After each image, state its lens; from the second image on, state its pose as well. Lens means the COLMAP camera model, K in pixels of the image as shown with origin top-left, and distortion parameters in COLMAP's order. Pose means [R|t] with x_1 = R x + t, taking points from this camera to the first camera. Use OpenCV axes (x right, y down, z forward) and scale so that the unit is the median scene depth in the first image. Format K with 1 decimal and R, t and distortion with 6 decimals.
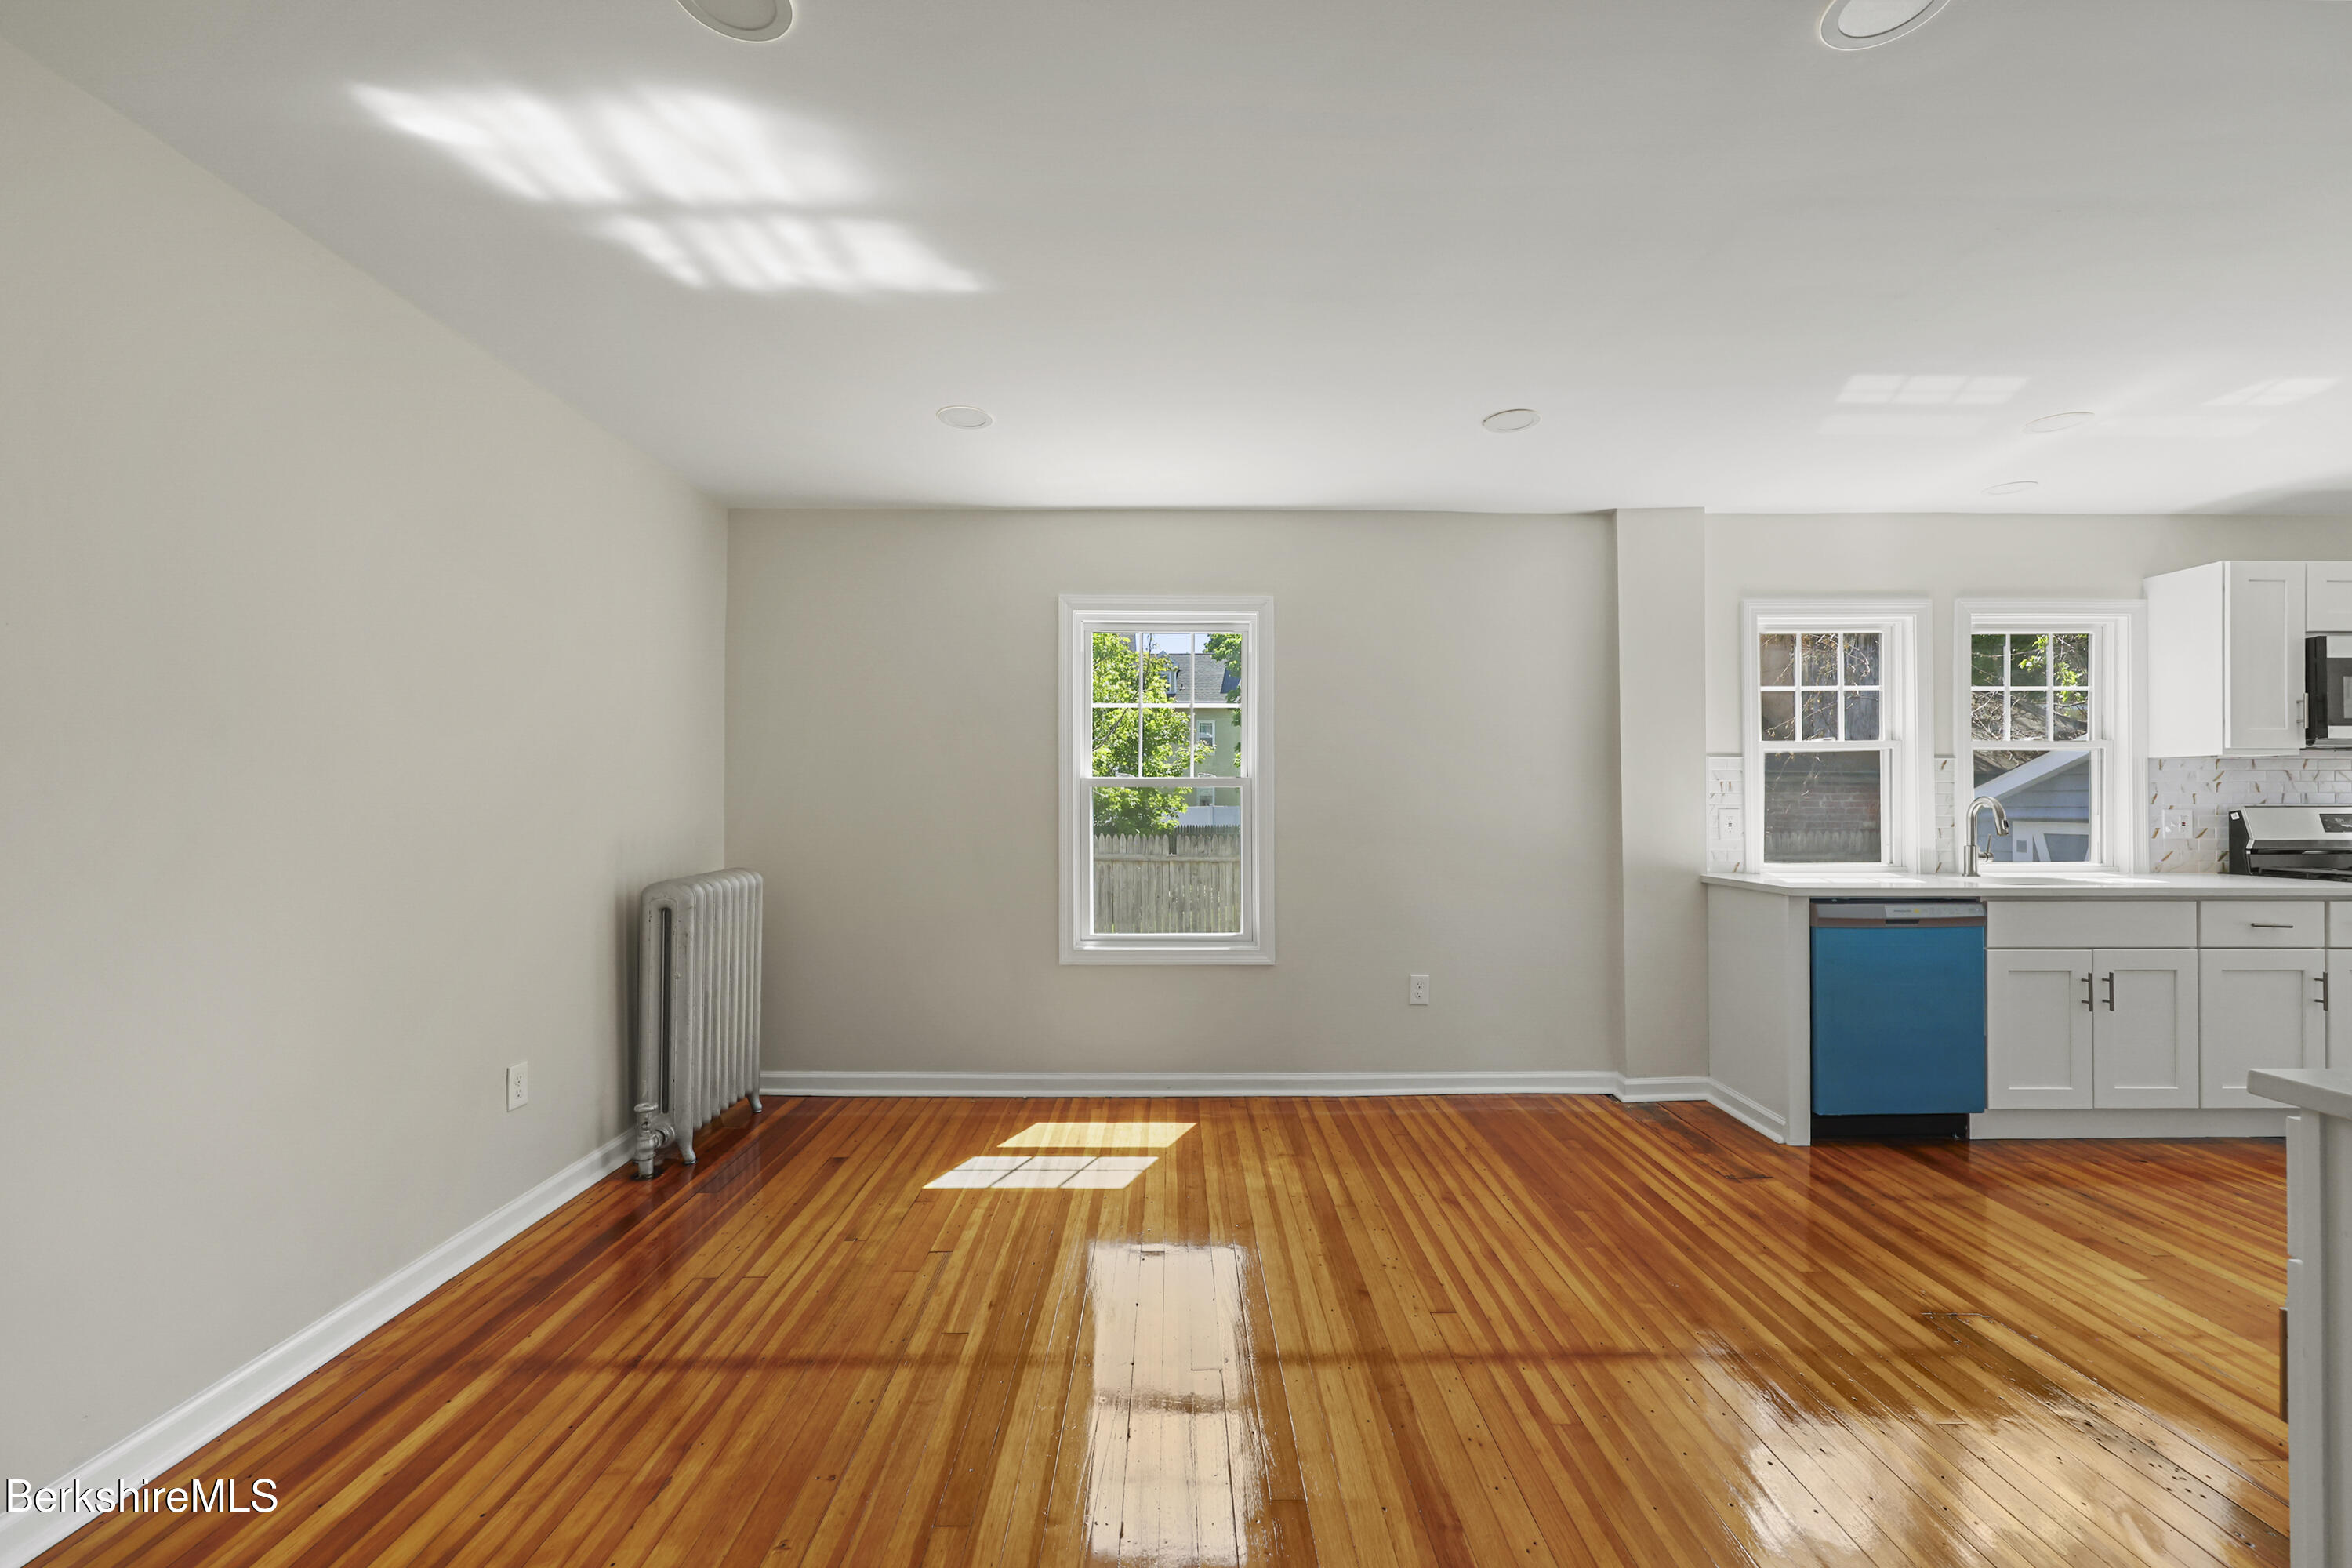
lens RADIAL K [[963.3, 0, 1183.7], [0, 963.3, 789.1], [0, 0, 1]] dist [-0.000461, 0.000039]
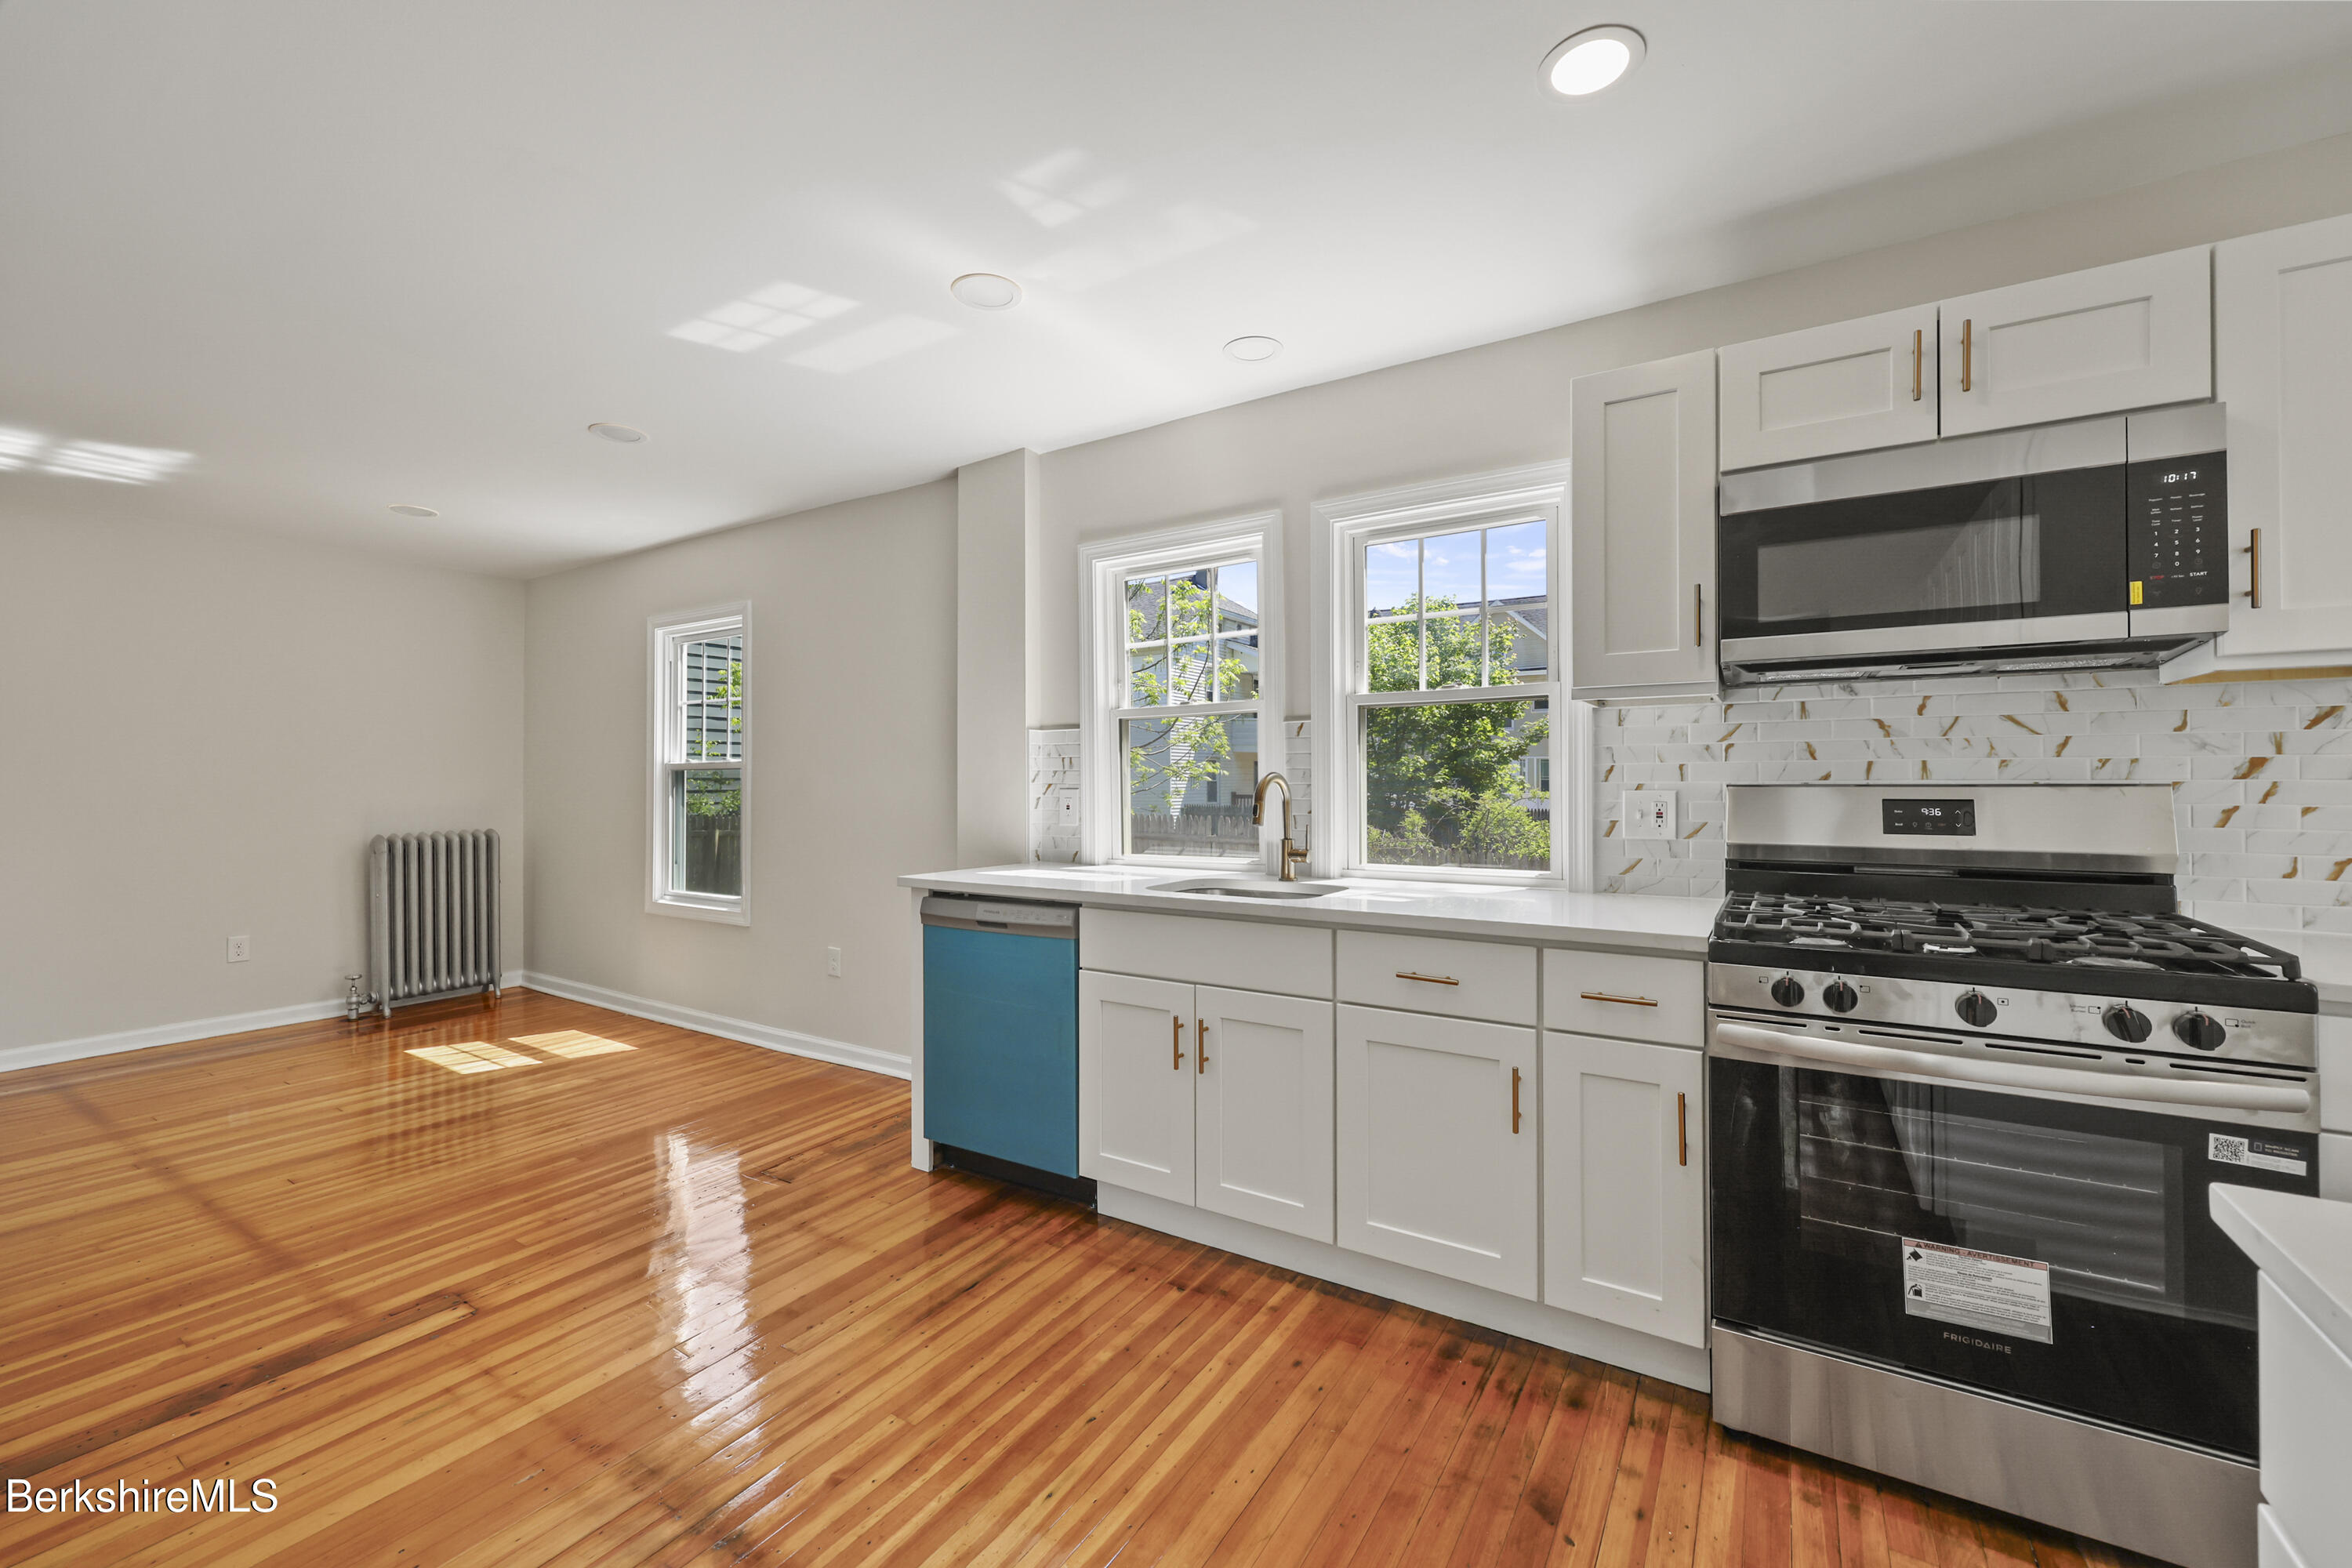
lens RADIAL K [[948.8, 0, 1179.2], [0, 948.8, 771.1], [0, 0, 1]] dist [-0.002772, 0.000776]
pose [[0.838522, -0.009458, -0.544785, 1.266337], [0.008603, 0.999955, -0.004119, 0.010034], [0.544799, -0.001233, 0.838566, 0.384338]]
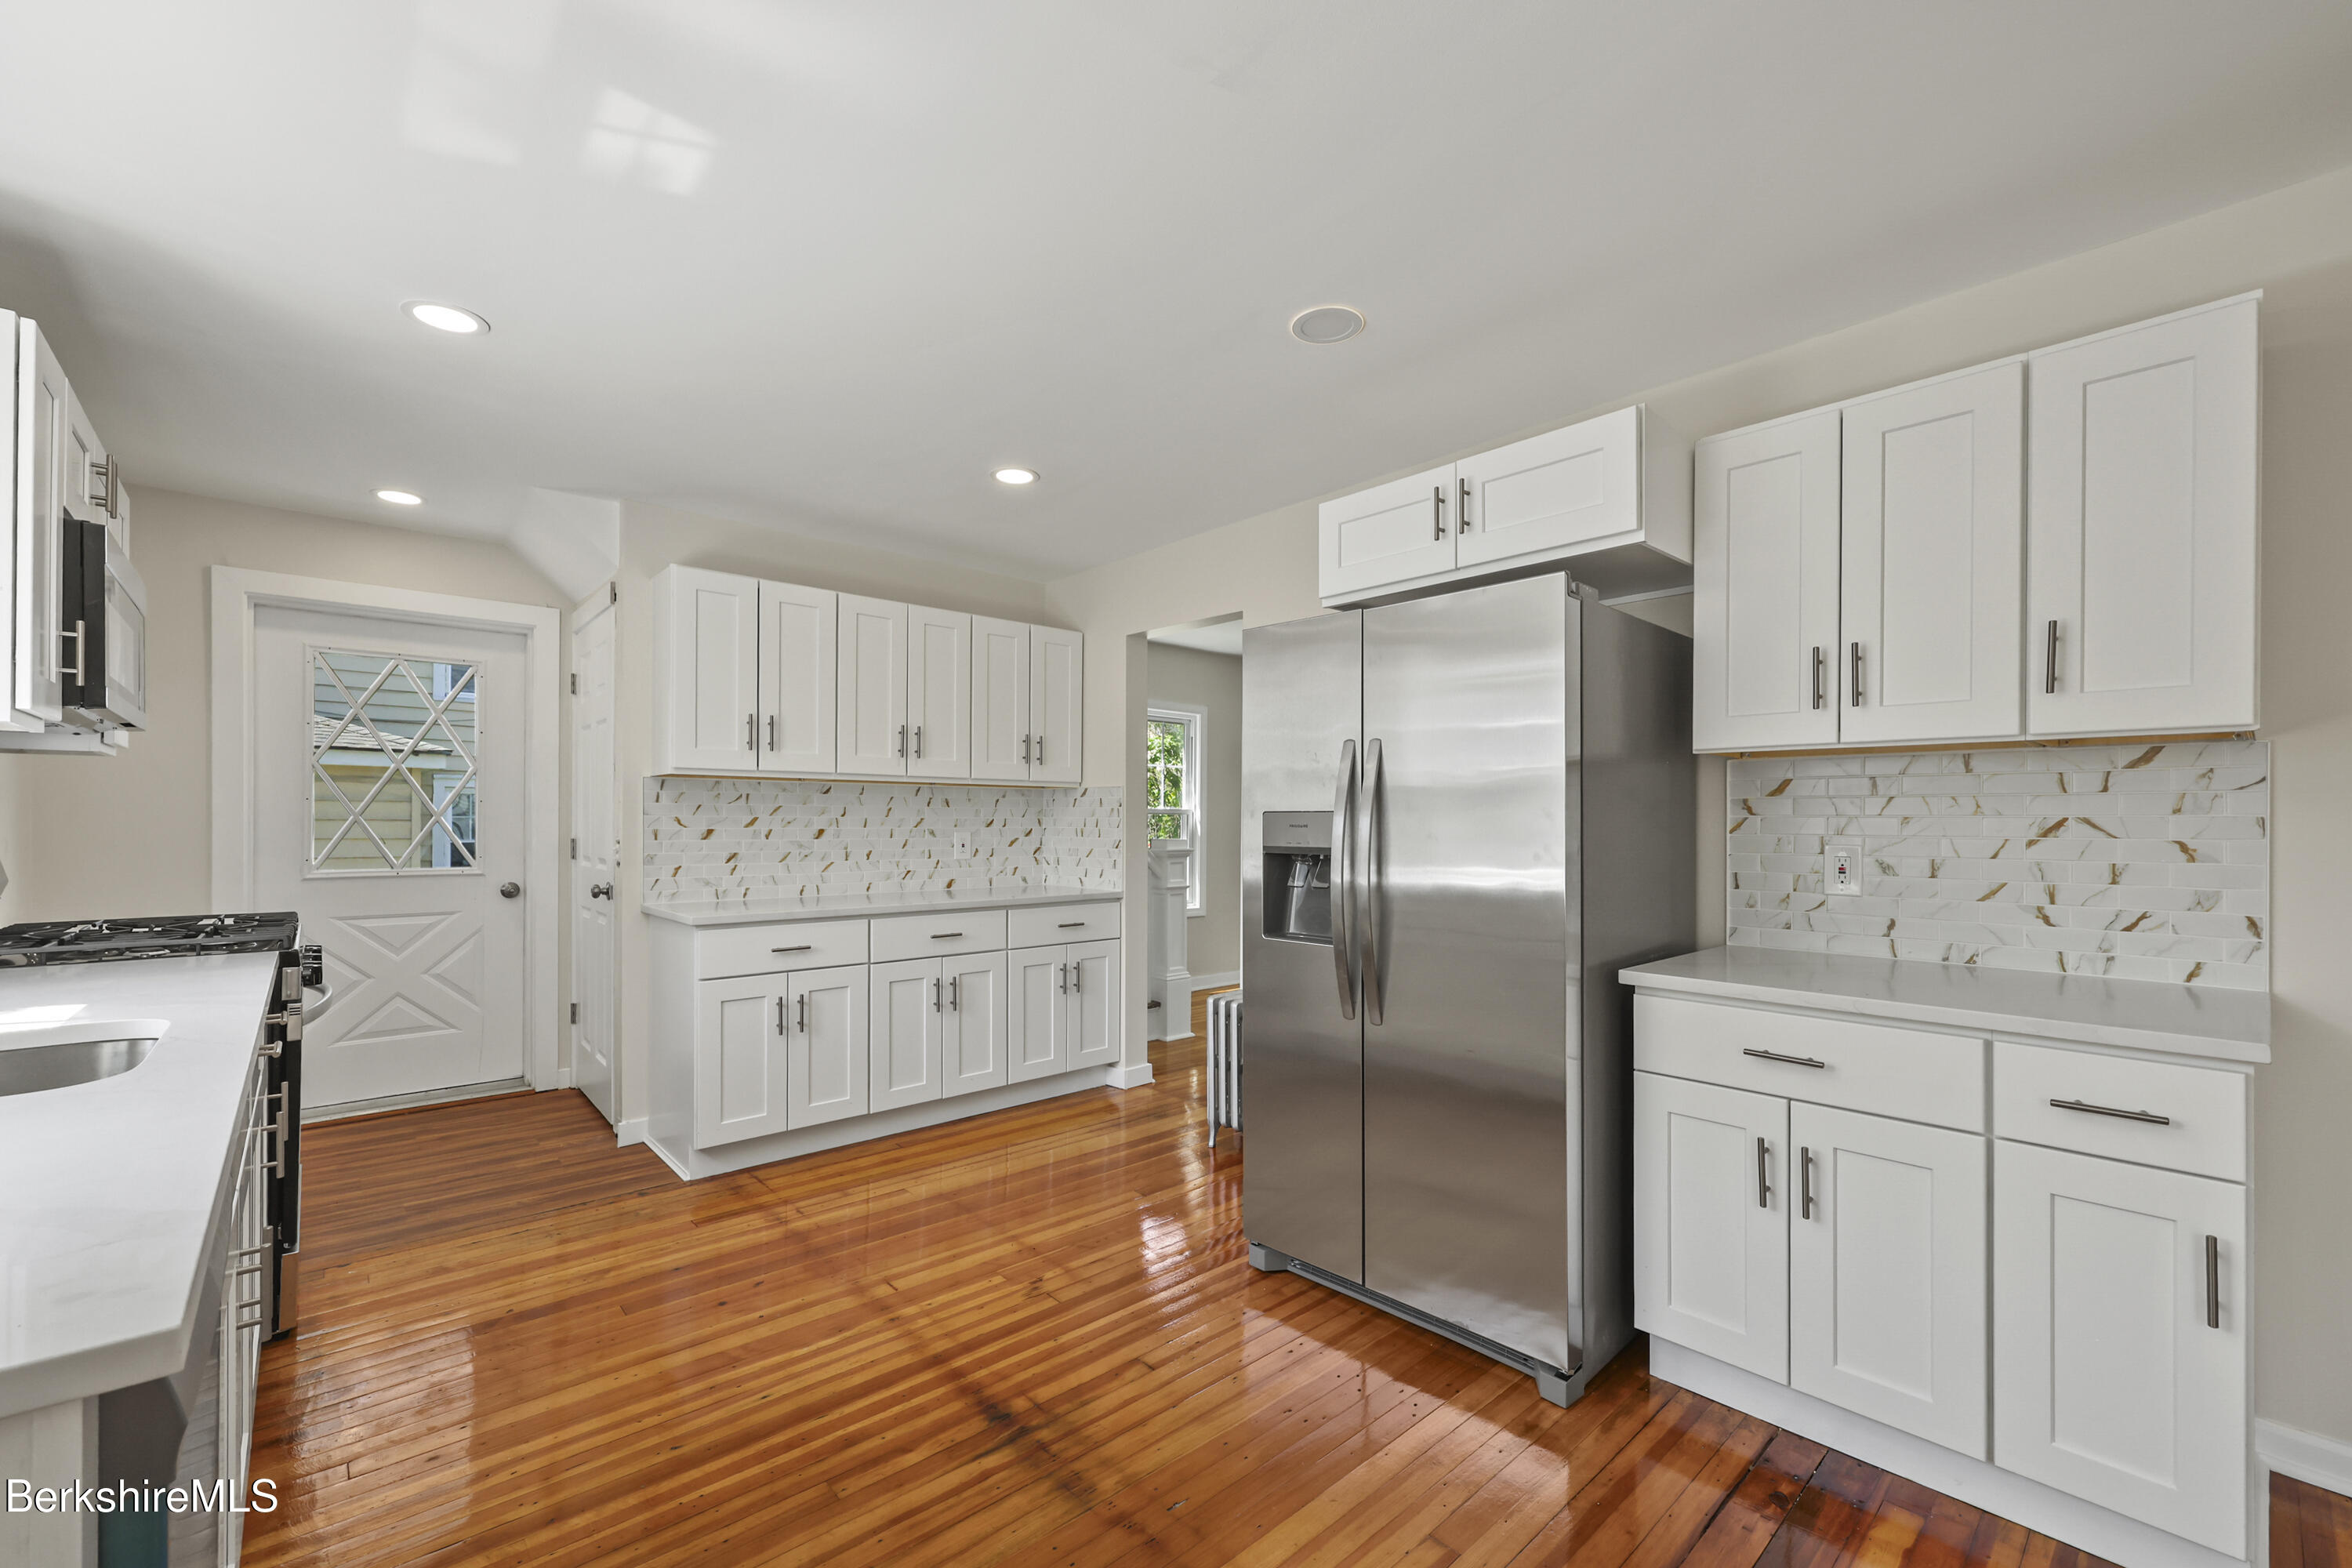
lens RADIAL K [[963.3, 0, 1179.1], [0, 963.3, 817.4], [0, 0, 1]] dist [-0.000461, 0.000039]
pose [[-0.663215, 0.000646, 0.748428, 0.363399], [-0.010412, 0.999895, -0.010090, 0.010257], [-0.748356, -0.014484, -0.663139, 0.934839]]
